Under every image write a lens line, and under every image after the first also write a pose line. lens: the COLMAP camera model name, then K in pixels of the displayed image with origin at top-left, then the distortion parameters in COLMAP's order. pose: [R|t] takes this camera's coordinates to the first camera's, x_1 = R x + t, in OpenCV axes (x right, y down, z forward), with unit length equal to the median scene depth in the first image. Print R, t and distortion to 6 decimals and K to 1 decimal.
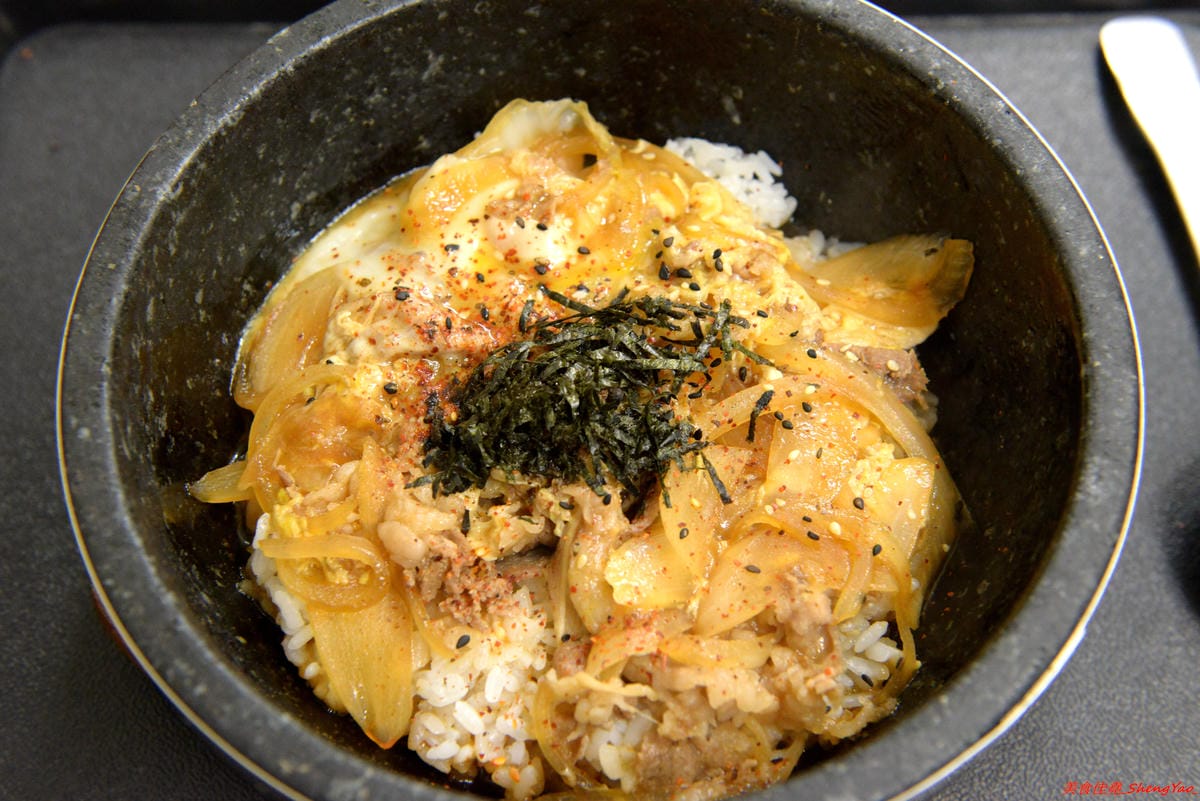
lens RADIAL K [[1597.2, 0, 602.8], [0, 1597.2, 391.8], [0, 0, 1]] dist [0.035654, 0.000000]
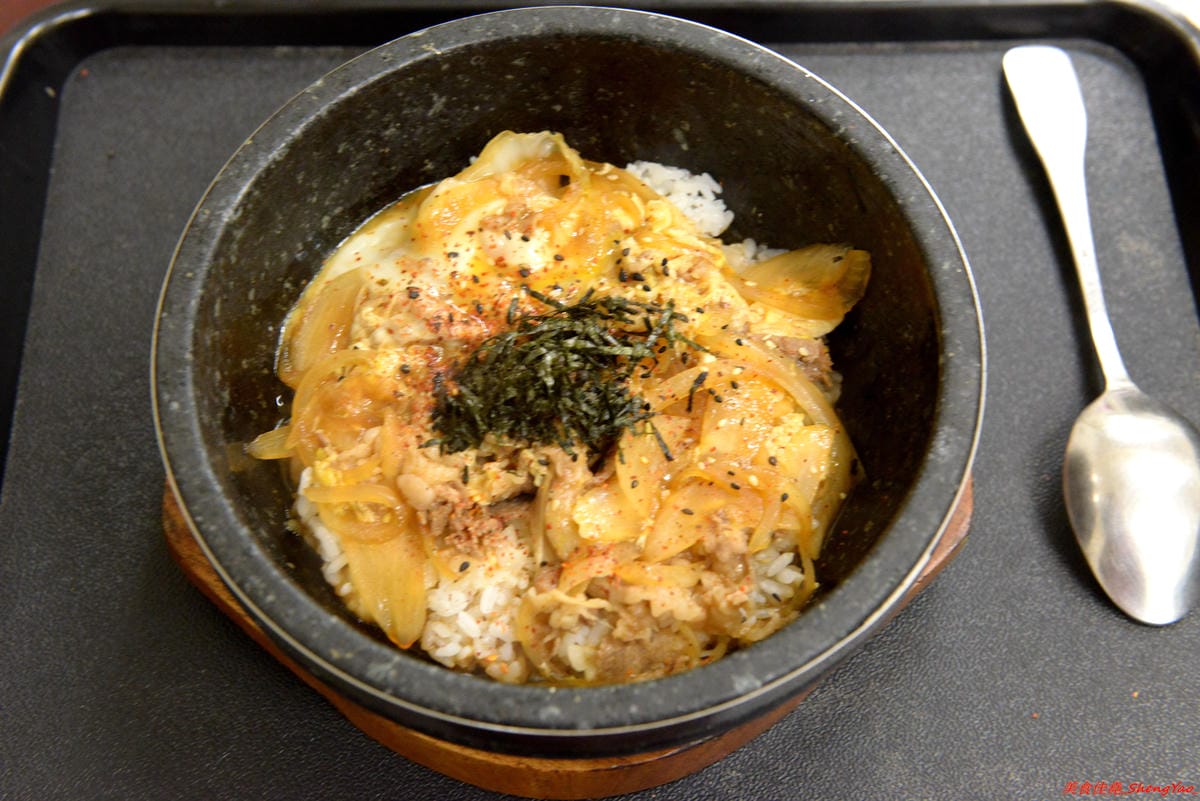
lens RADIAL K [[1743.9, 0, 600.6], [0, 1743.9, 406.6], [0, 0, 1]] dist [-0.004414, 0.000000]
pose [[0.999991, 0.002669, 0.003159, 0.017690], [-0.002800, 0.999114, 0.041987, -0.031278], [-0.003044, -0.041995, 0.999113, -0.384379]]
